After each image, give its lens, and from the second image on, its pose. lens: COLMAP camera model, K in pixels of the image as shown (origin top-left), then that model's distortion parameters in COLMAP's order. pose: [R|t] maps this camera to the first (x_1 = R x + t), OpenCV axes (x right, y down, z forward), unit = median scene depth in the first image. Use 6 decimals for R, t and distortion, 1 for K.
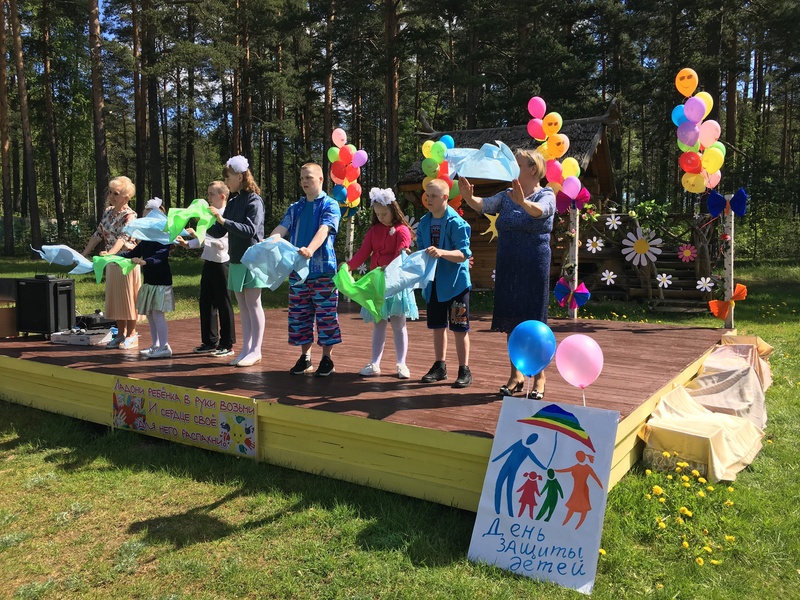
lens RADIAL K [[665.4, 0, 400.0], [0, 665.4, 300.0], [0, 0, 1]] dist [-0.143704, -0.001531]
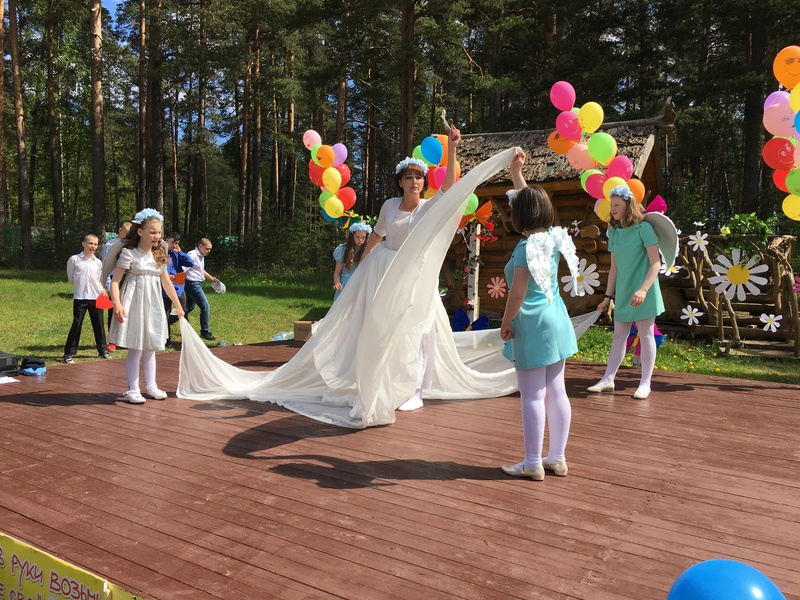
lens RADIAL K [[665.4, 0, 400.0], [0, 665.4, 300.0], [0, 0, 1]] dist [-0.143704, -0.001531]
pose [[0.999566, 0.023054, -0.018340, 0.000191], [-0.023545, 0.999358, -0.026995, -0.014980], [0.017706, 0.027415, 0.999467, 0.160357]]
